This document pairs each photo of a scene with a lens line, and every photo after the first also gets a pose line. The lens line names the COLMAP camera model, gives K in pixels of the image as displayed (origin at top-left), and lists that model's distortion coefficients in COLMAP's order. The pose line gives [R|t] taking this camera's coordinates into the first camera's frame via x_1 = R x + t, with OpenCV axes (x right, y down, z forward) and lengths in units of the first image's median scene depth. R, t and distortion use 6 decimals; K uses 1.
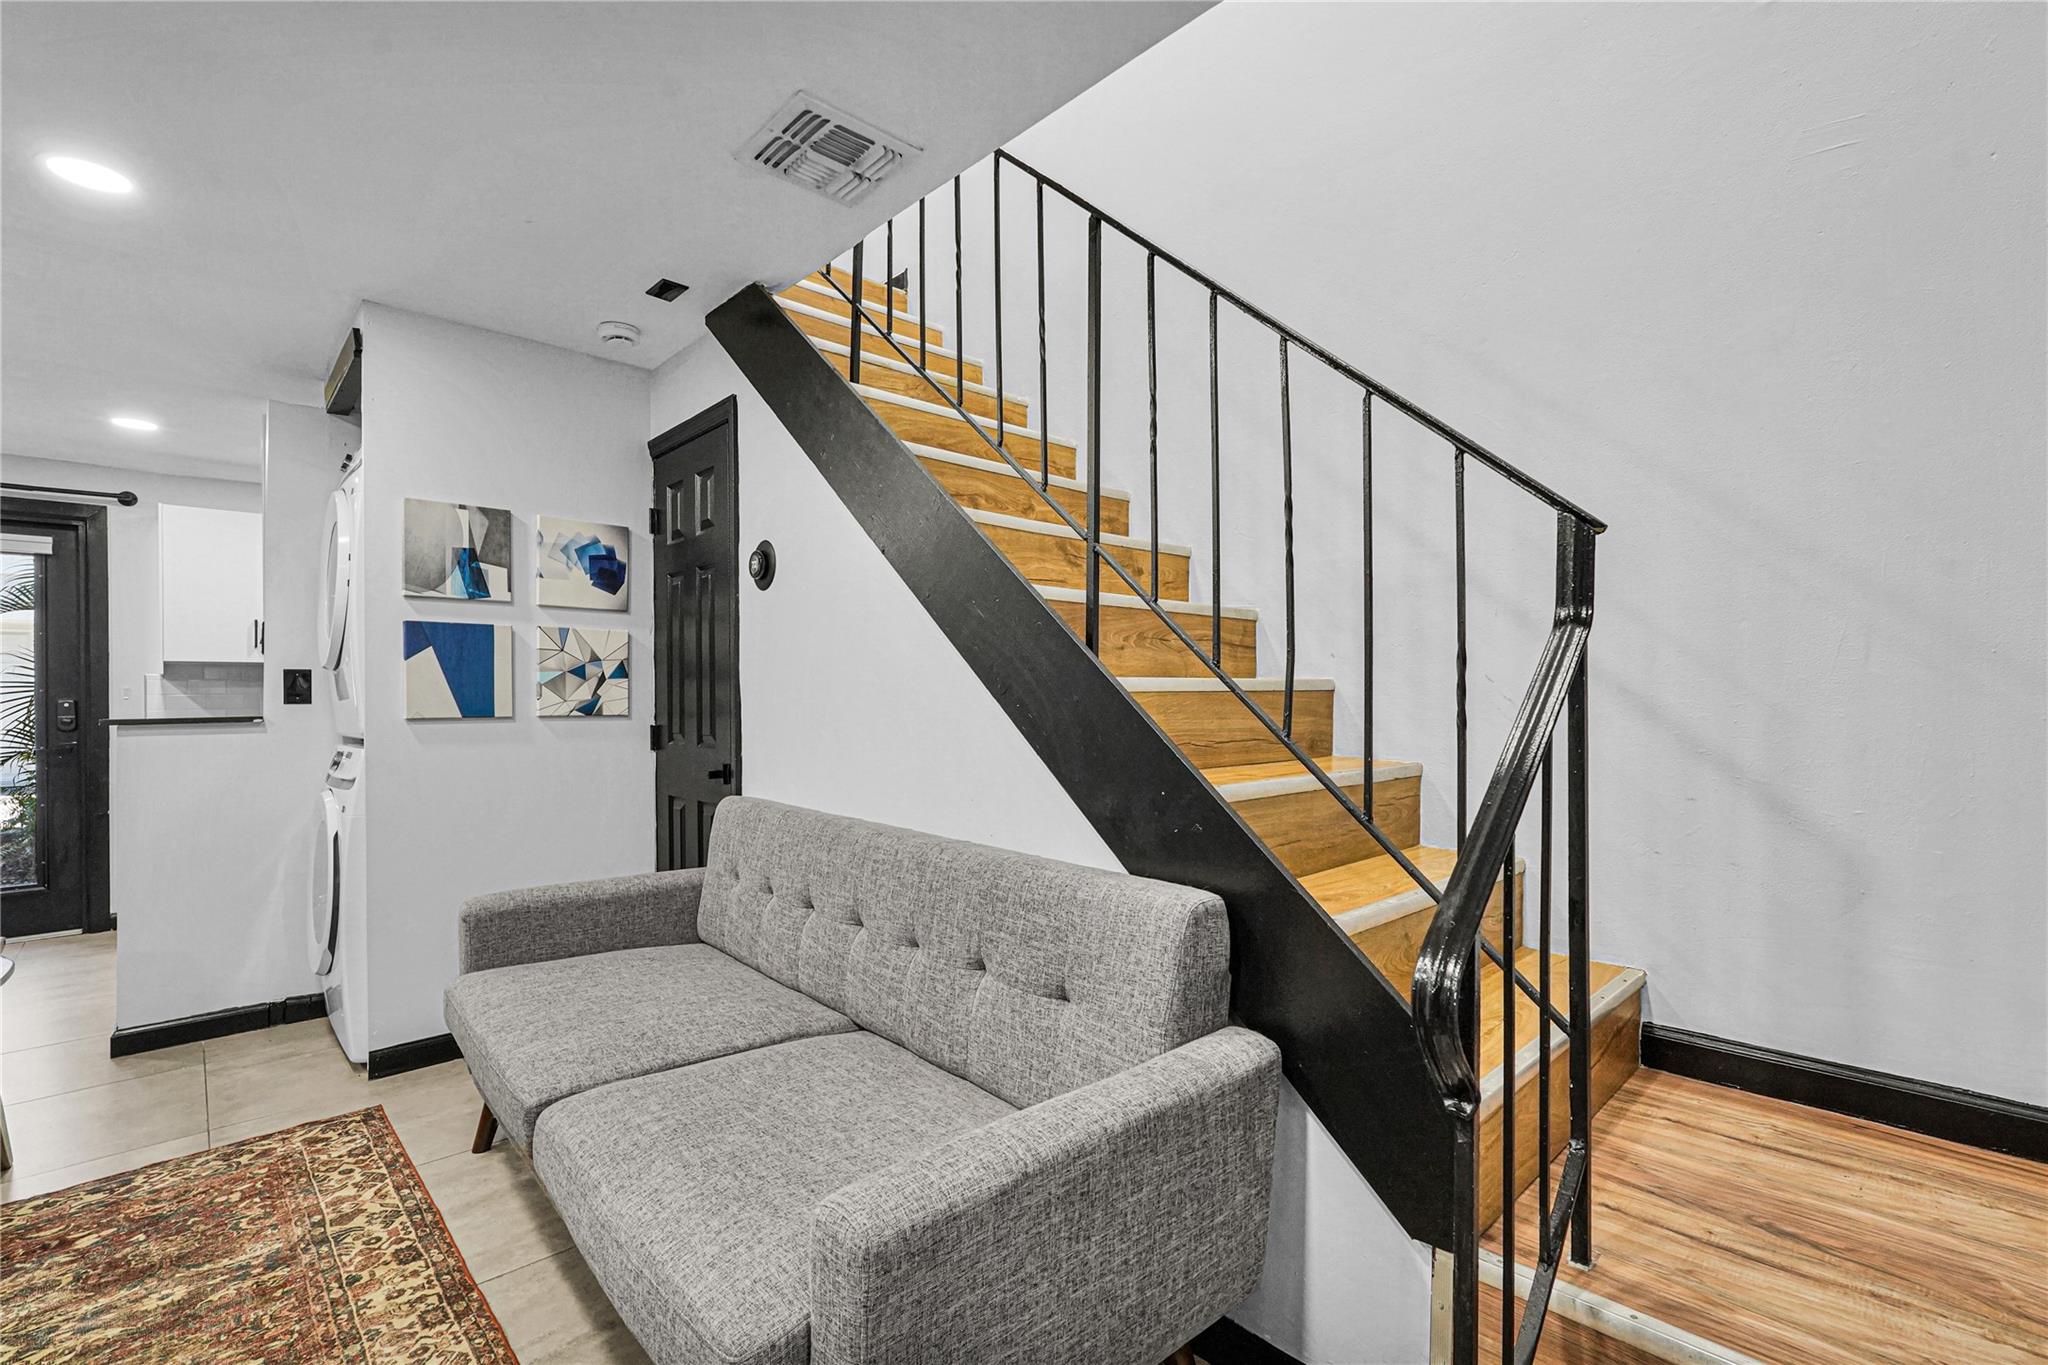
lens RADIAL K [[922.7, 0, 1023.6], [0, 922.7, 691.7], [0, 0, 1]] dist [-0.020769, 0.011028]
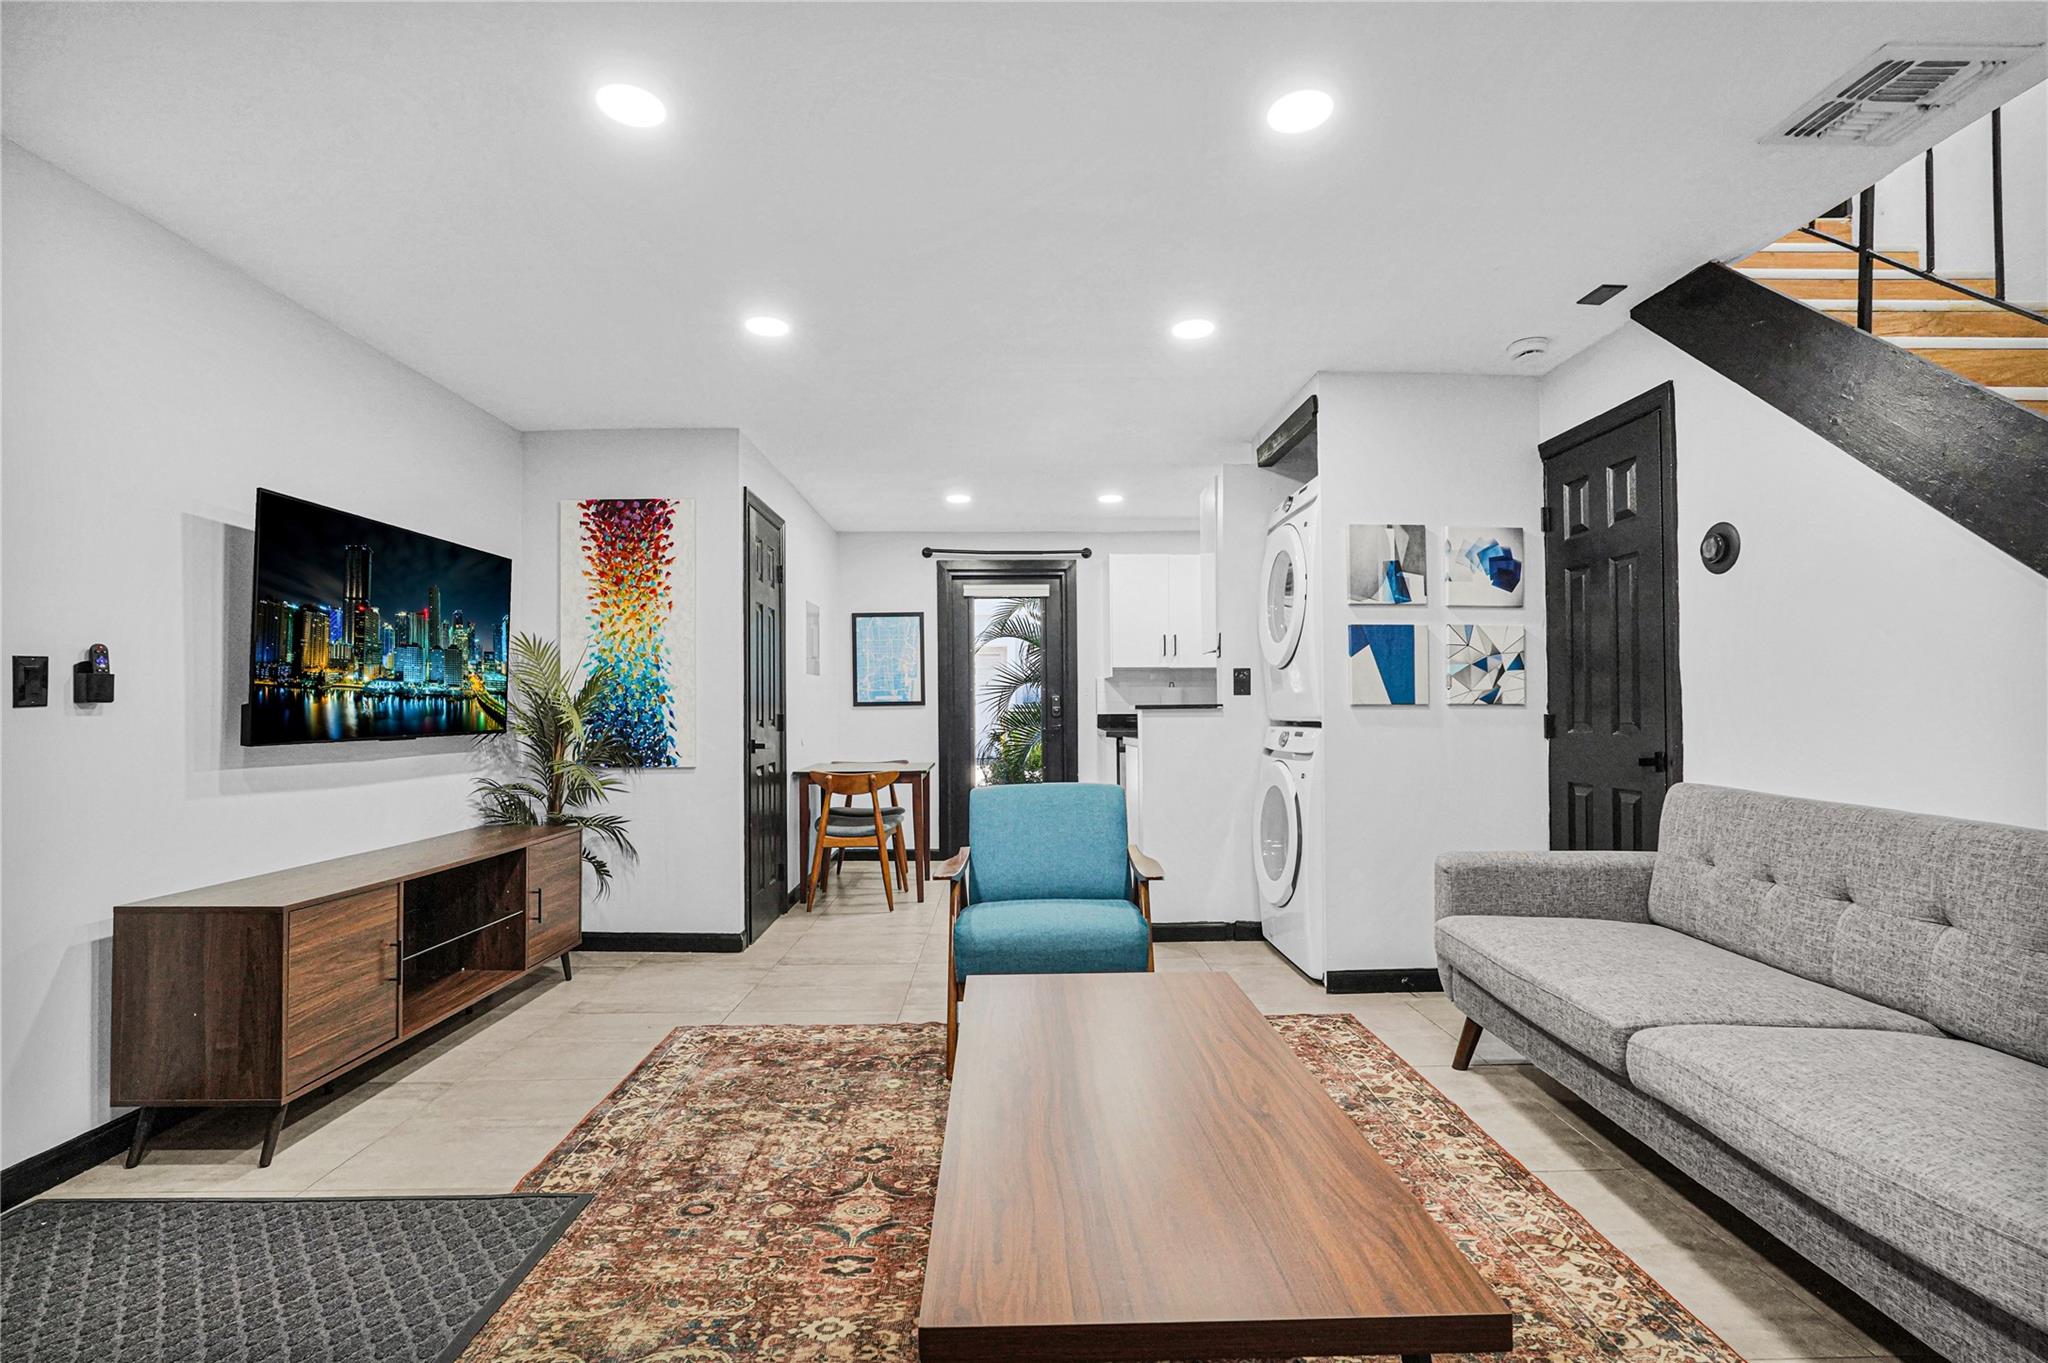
lens RADIAL K [[919.3, 0, 1022.0], [0, 919.3, 692.0], [0, 0, 1]] dist [-0.021309, 0.009673]
pose [[0.747449, -0.005472, -0.664297, -0.186021], [0.002430, 0.999982, -0.005503, 0.017895], [0.664315, 0.002499, 0.747449, -0.203408]]
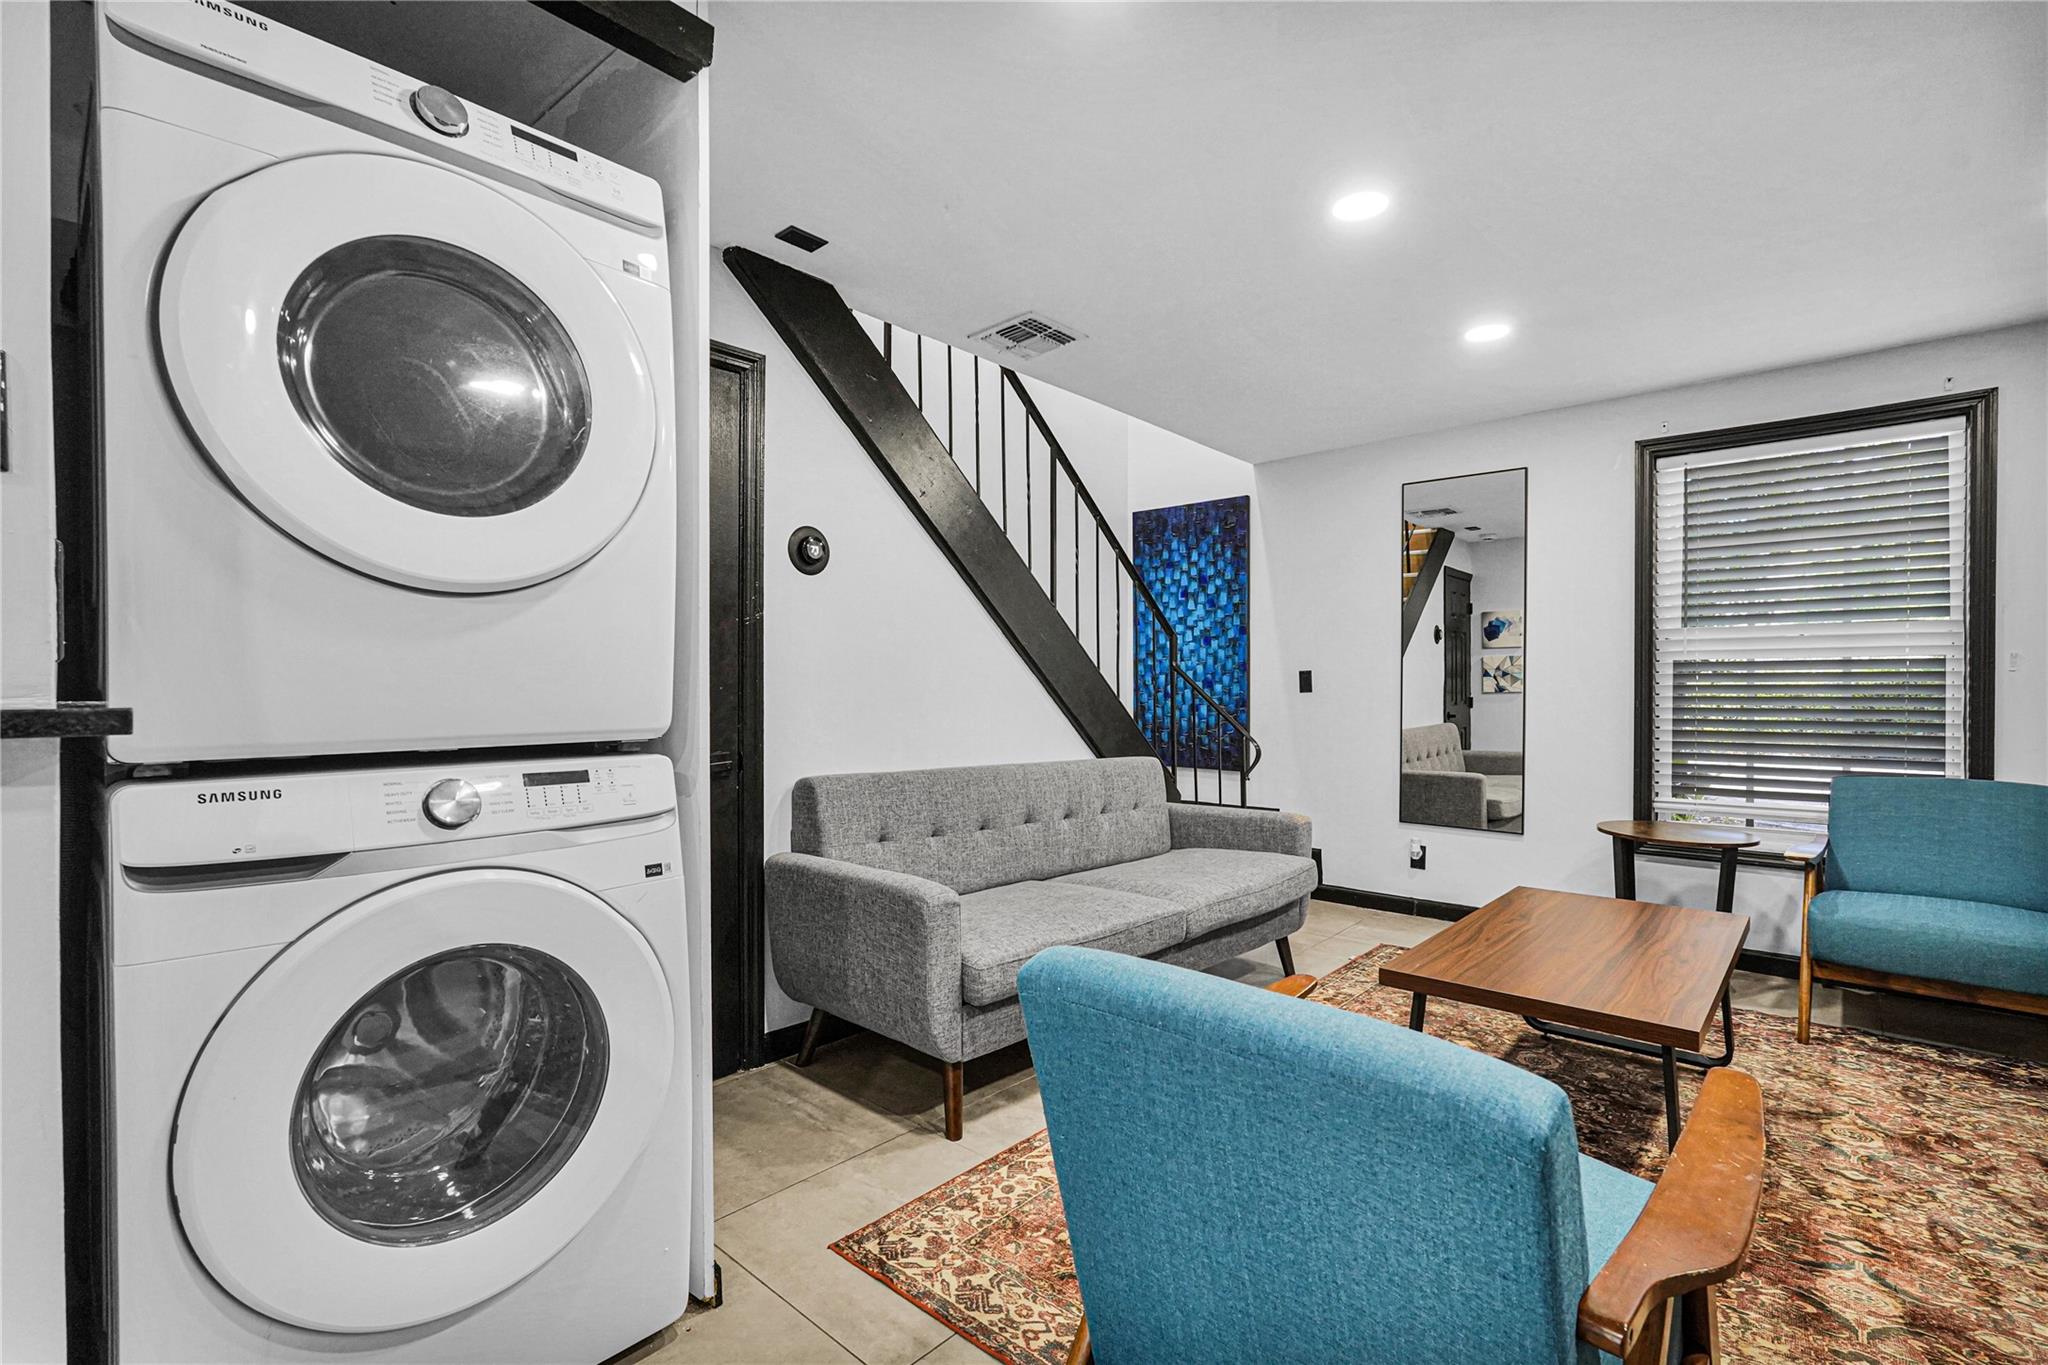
lens RADIAL K [[919.3, 0, 1022.0], [0, 919.3, 693.0], [0, 0, 1]] dist [-0.021309, 0.009673]
pose [[-0.088850, 0.006301, 0.996025, -1.270500], [-0.005165, 0.999964, -0.006786, 0.026827], [-0.996032, -0.005747, -0.088814, 0.820512]]
